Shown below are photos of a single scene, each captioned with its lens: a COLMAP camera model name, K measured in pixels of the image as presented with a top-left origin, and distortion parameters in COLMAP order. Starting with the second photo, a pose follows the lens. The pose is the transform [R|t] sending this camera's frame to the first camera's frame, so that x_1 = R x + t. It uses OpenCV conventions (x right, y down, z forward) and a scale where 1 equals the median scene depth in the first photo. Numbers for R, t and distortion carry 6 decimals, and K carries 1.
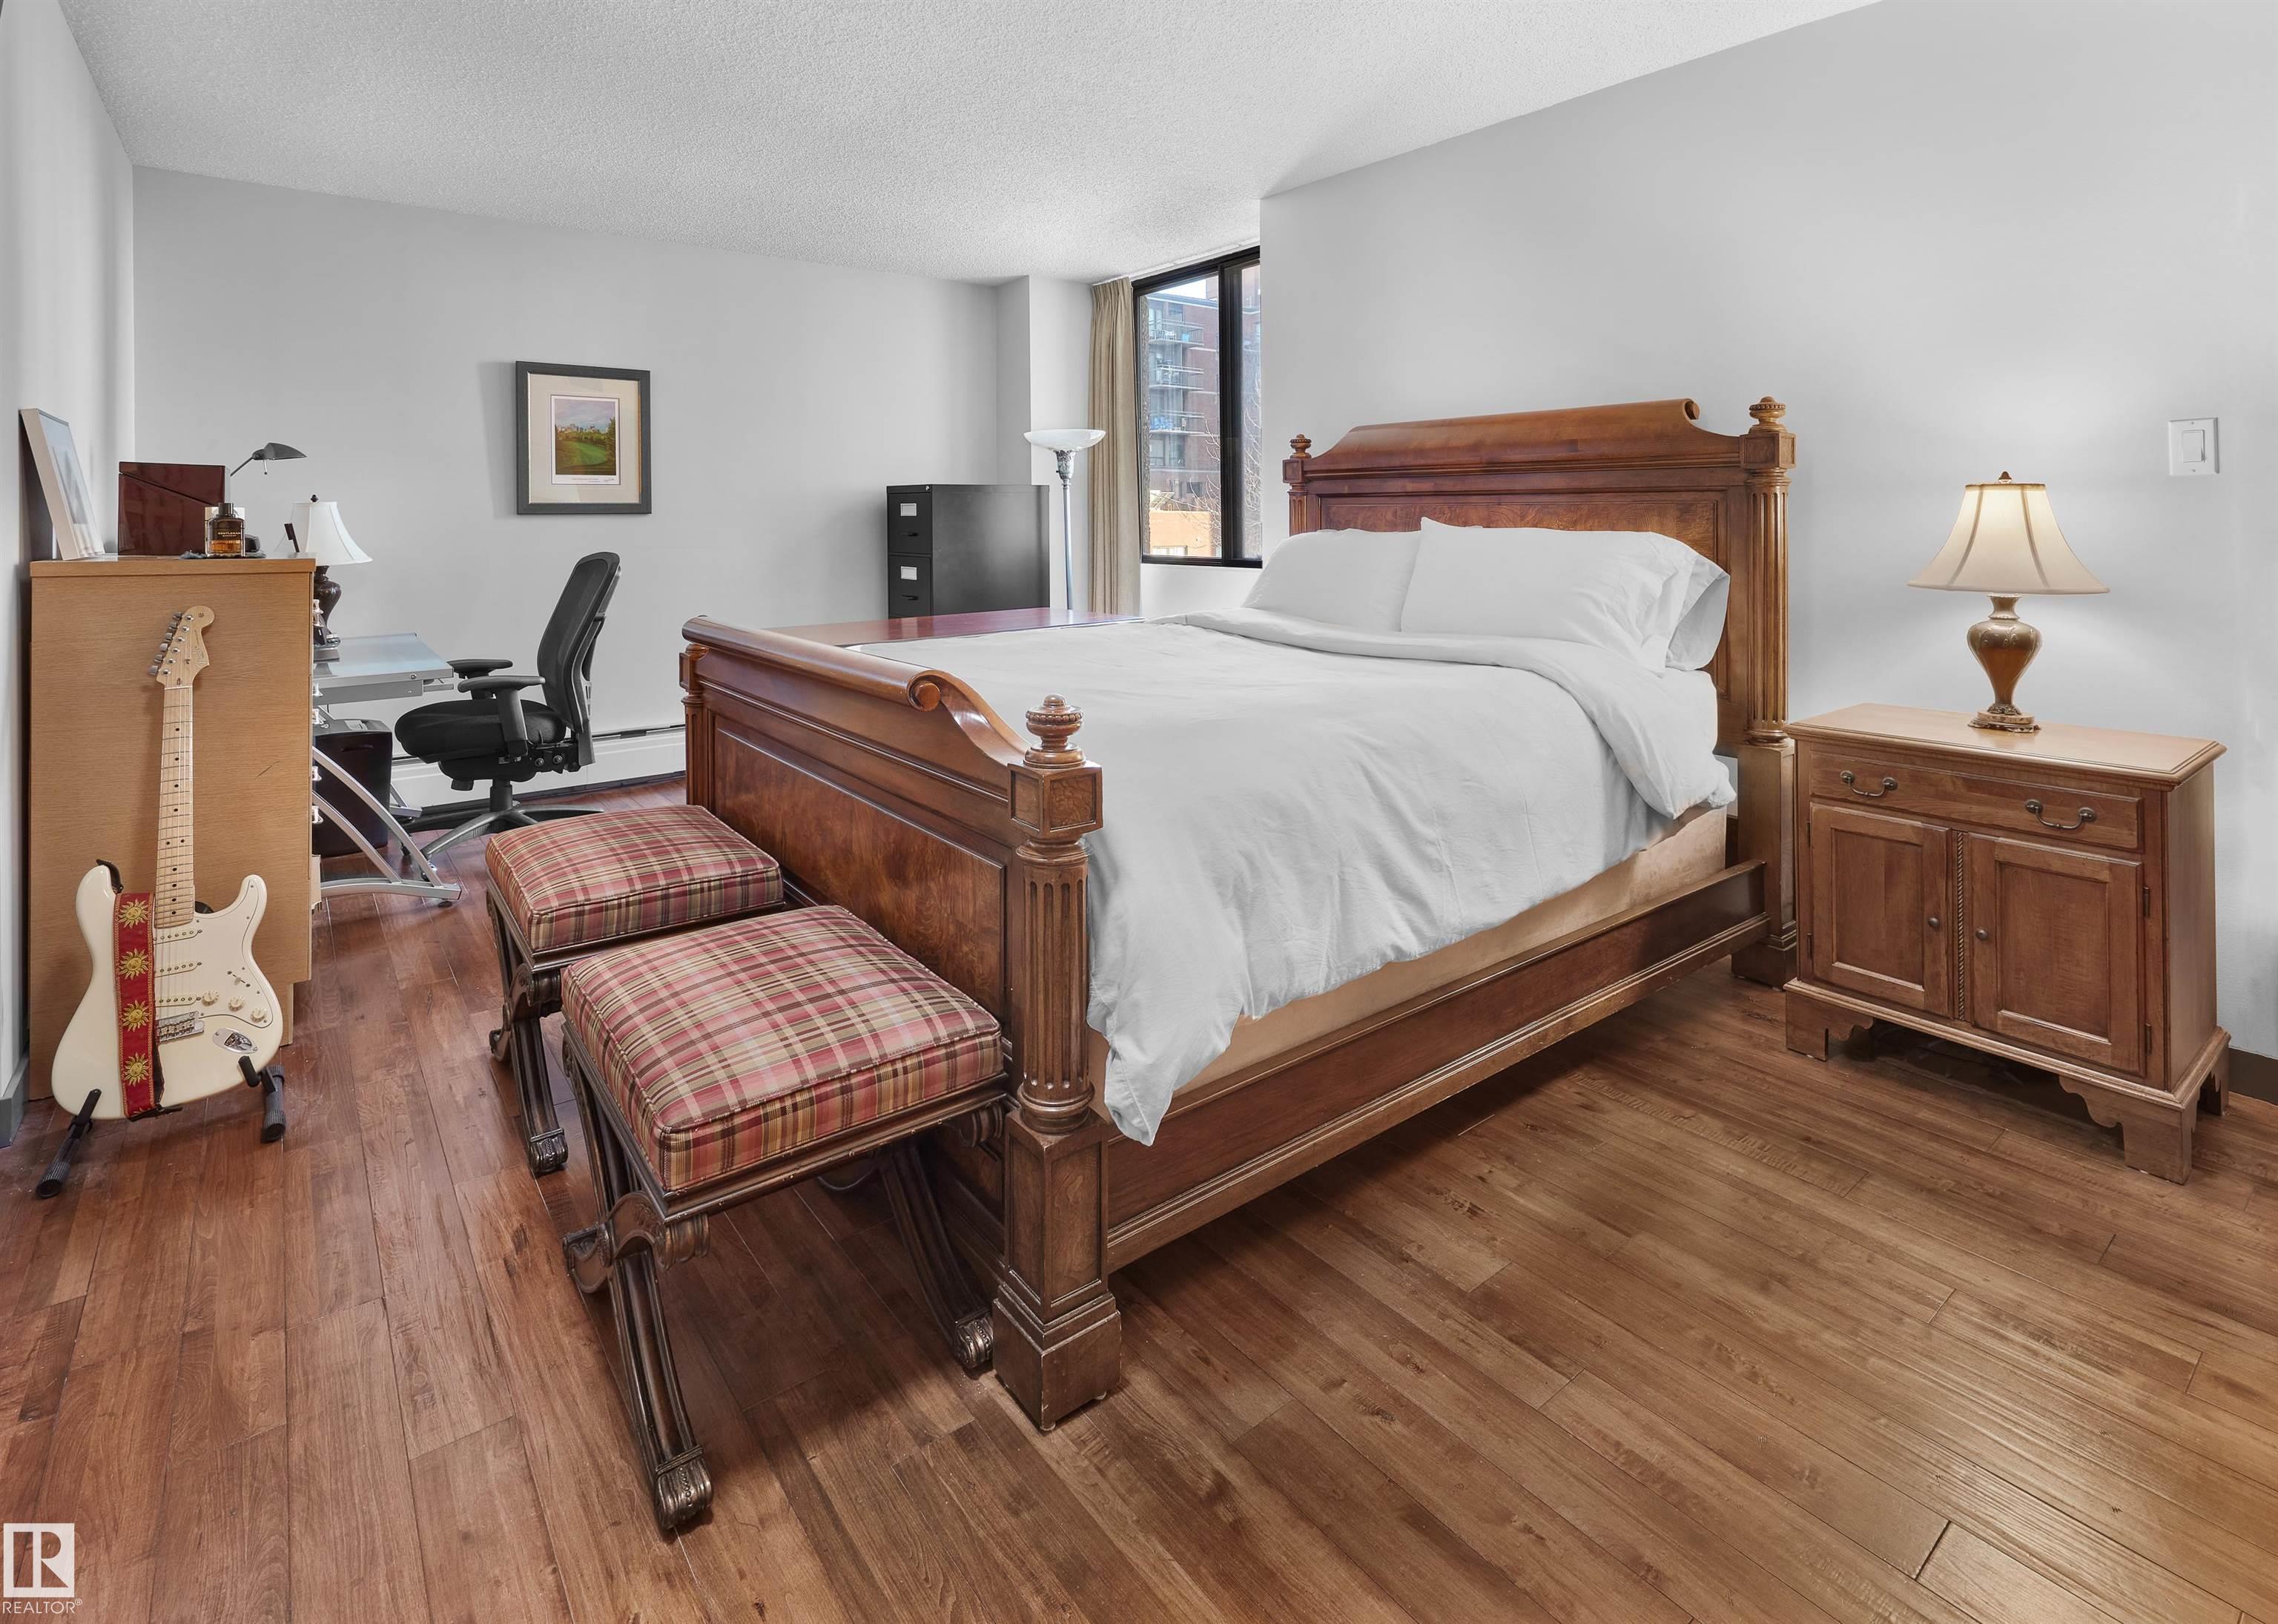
lens RADIAL K [[1099.9, 0, 1142.7], [0, 1099.9, 785.5], [0, 0, 1]] dist [-0.000982, -0.000180]
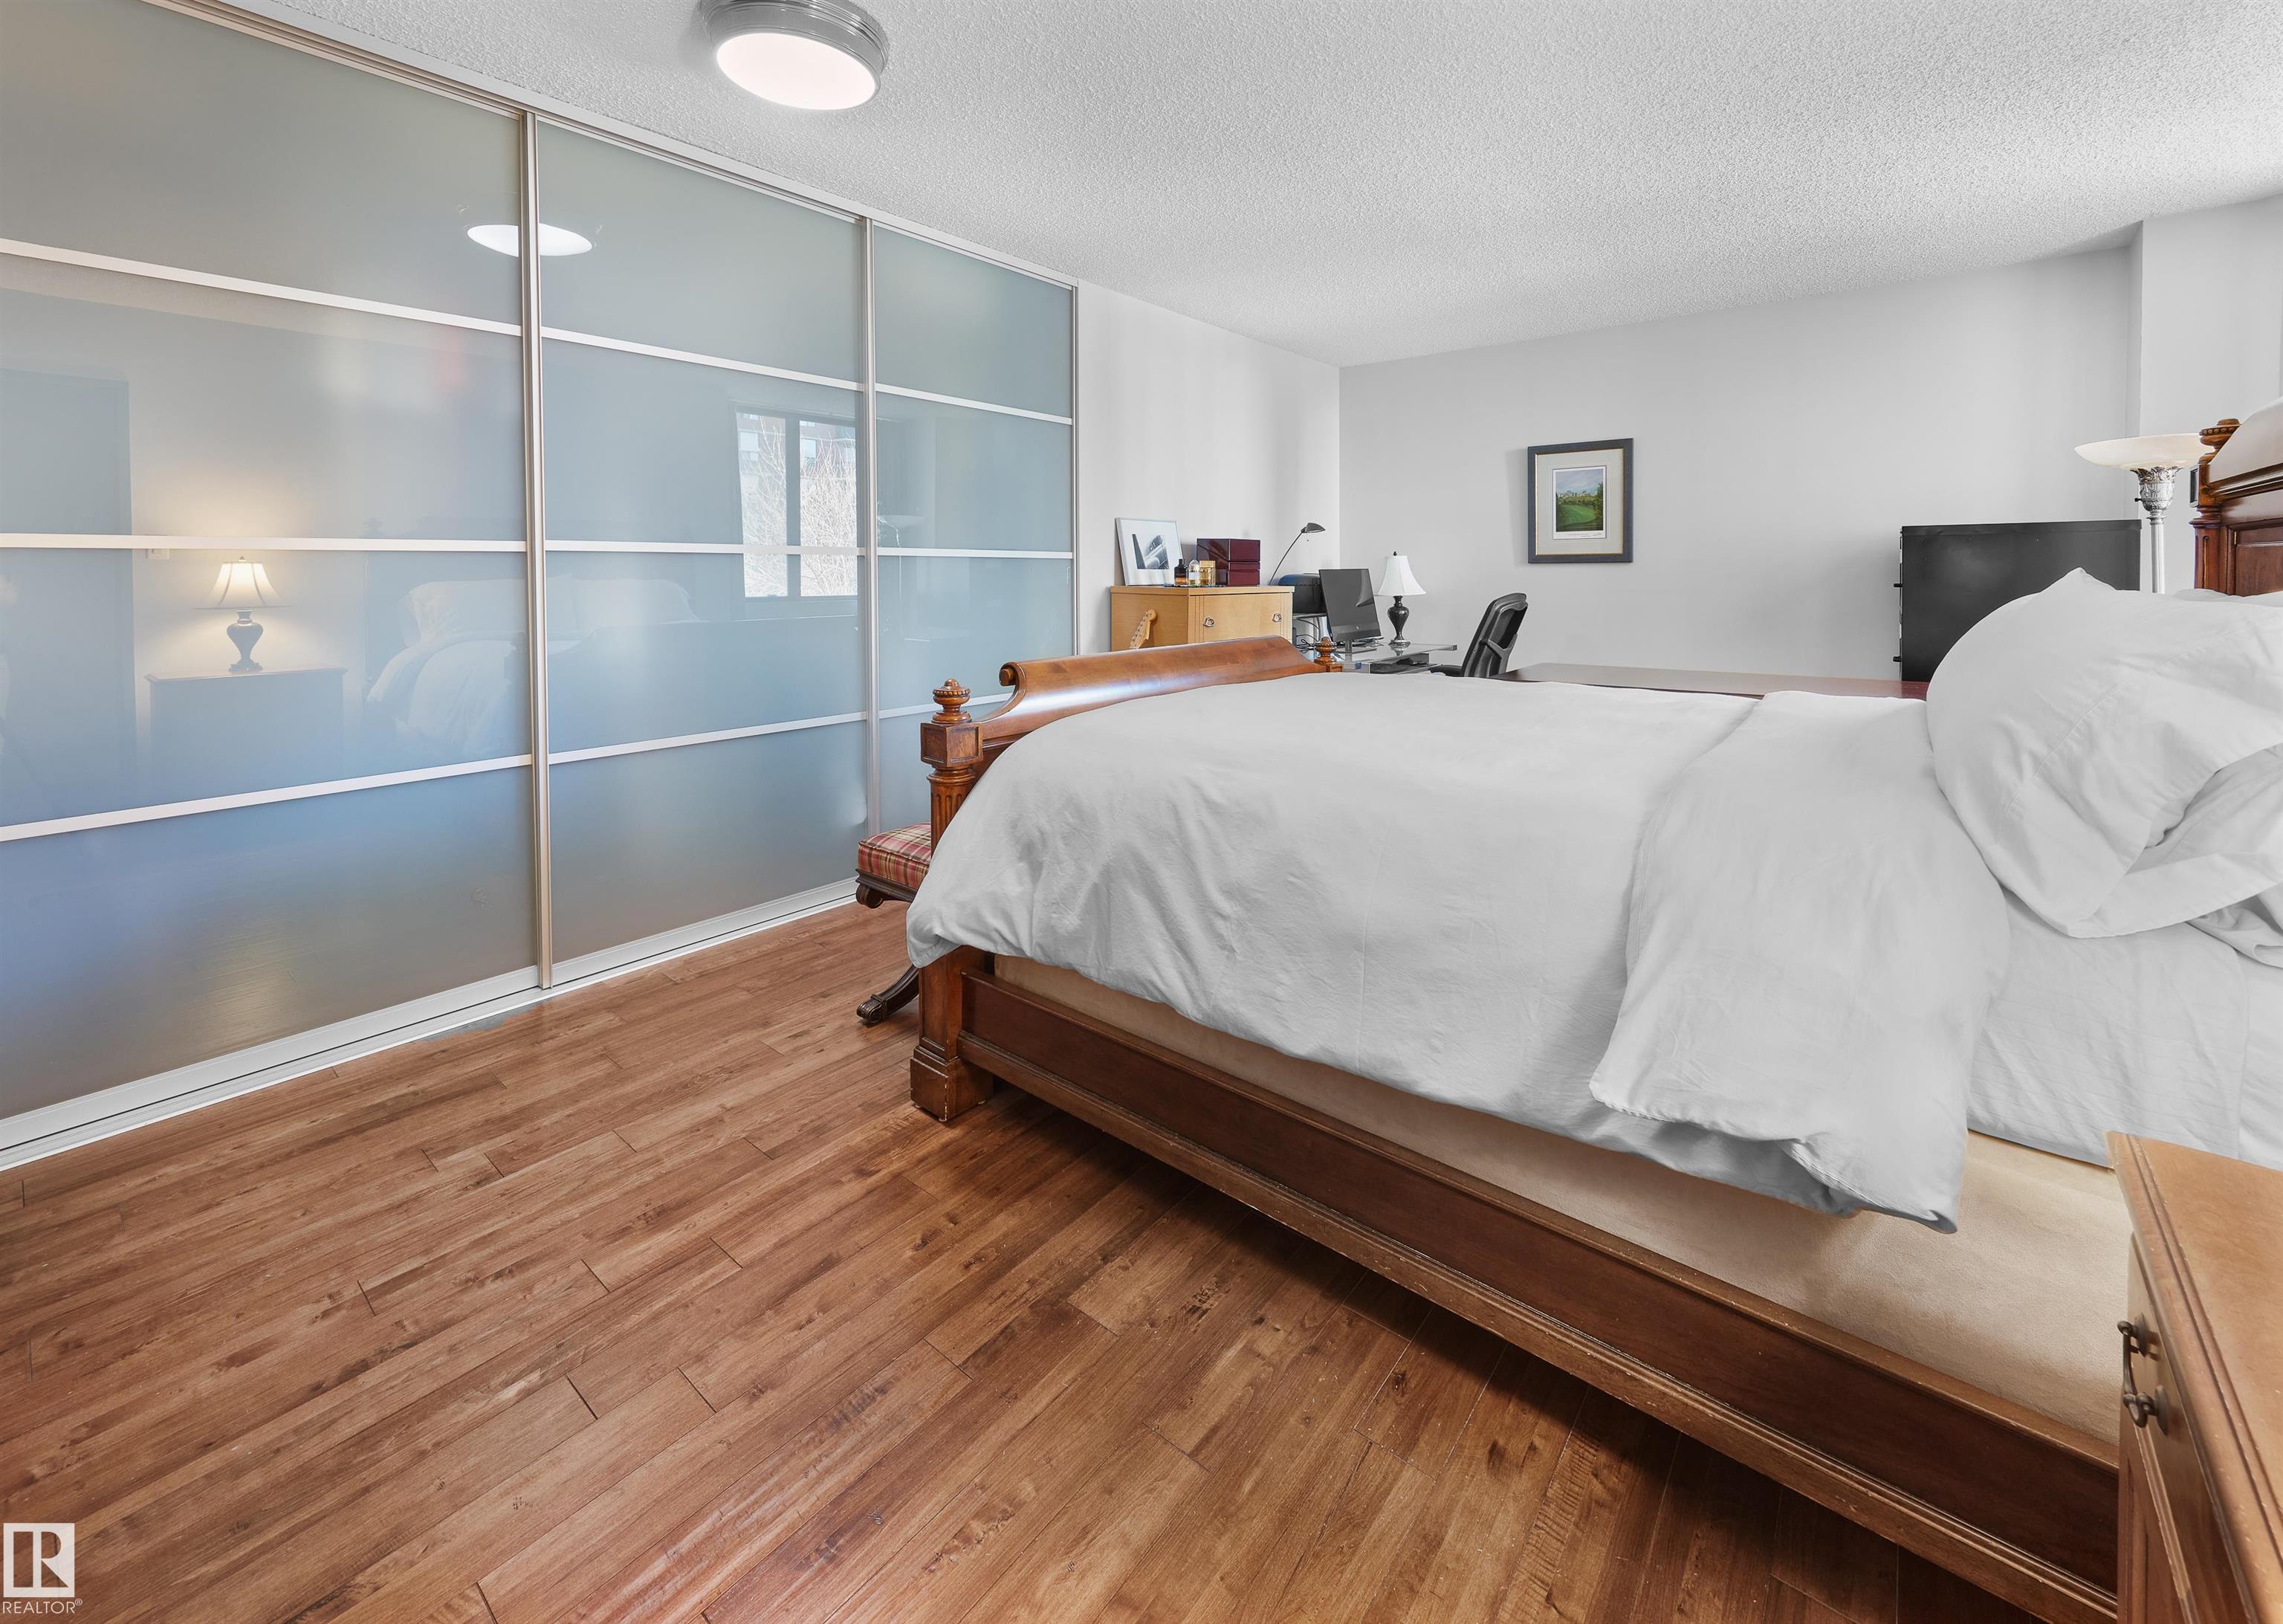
lens RADIAL K [[889.1, 0, 1141.5], [0, 889.1, 812.0], [0, 0, 1]] dist [0.000695, 0.000165]
pose [[0.212970, 0.262569, -0.941117, 0.944854], [-0.229474, 0.949714, 0.213039, -0.182066], [0.949729, 0.170592, 0.262513, 0.715991]]
